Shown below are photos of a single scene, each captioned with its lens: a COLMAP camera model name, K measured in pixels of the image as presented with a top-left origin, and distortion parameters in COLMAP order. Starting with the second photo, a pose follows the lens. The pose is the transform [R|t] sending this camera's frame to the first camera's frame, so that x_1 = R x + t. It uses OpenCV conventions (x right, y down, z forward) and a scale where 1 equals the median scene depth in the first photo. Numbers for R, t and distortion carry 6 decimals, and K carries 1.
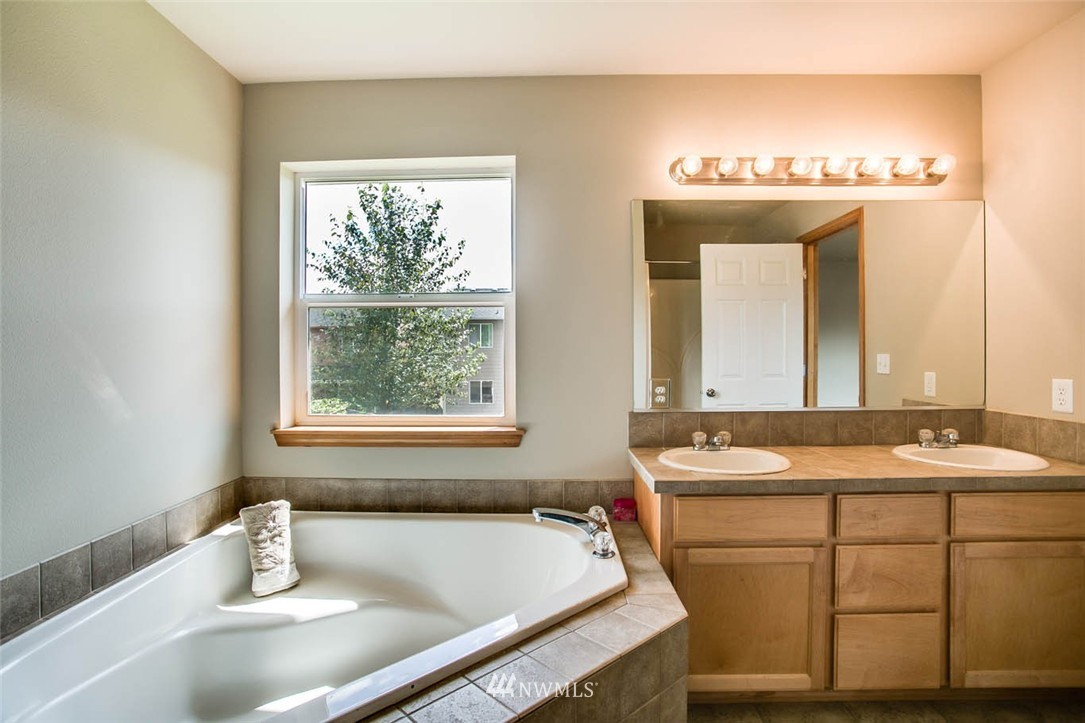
lens RADIAL K [[526.3, 0, 543.6], [0, 526.3, 357.2], [0, 0, 1]] dist [-0.071716, 0.031718]
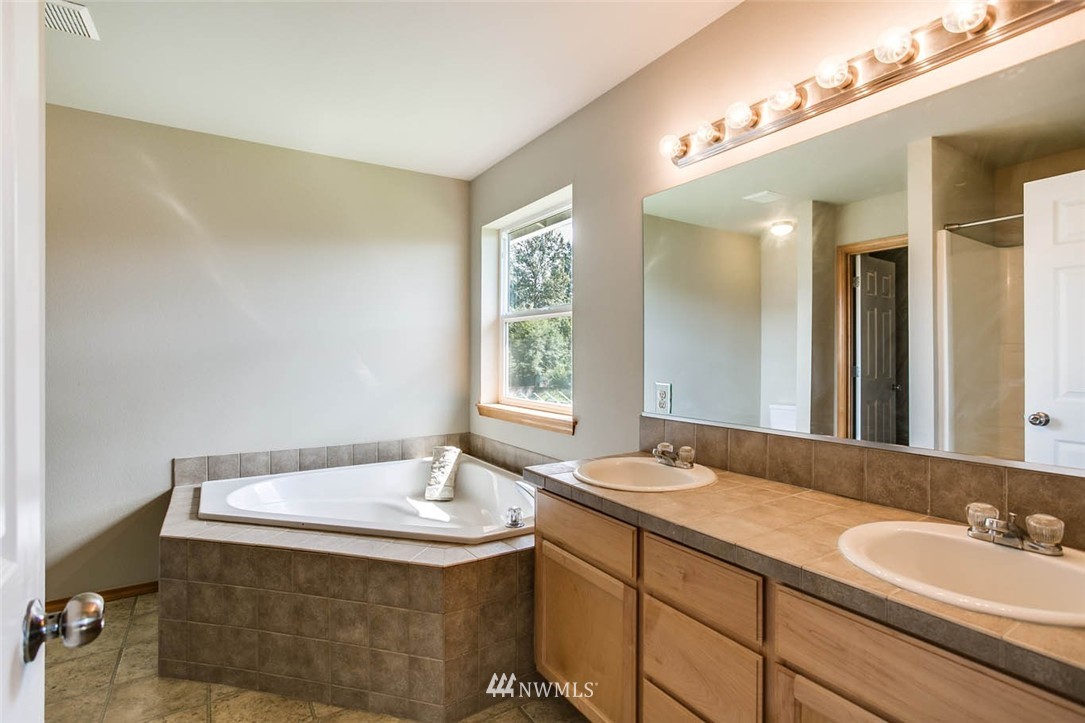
lens RADIAL K [[529.3, 0, 546.5], [0, 529.3, 350.5], [0, 0, 1]] dist [-0.027014, 0.000843]
pose [[0.550252, -0.000936, -0.834998, 0.952843], [-0.008760, 0.999938, -0.006894, -0.008921], [0.834953, 0.011108, 0.550209, 0.326380]]
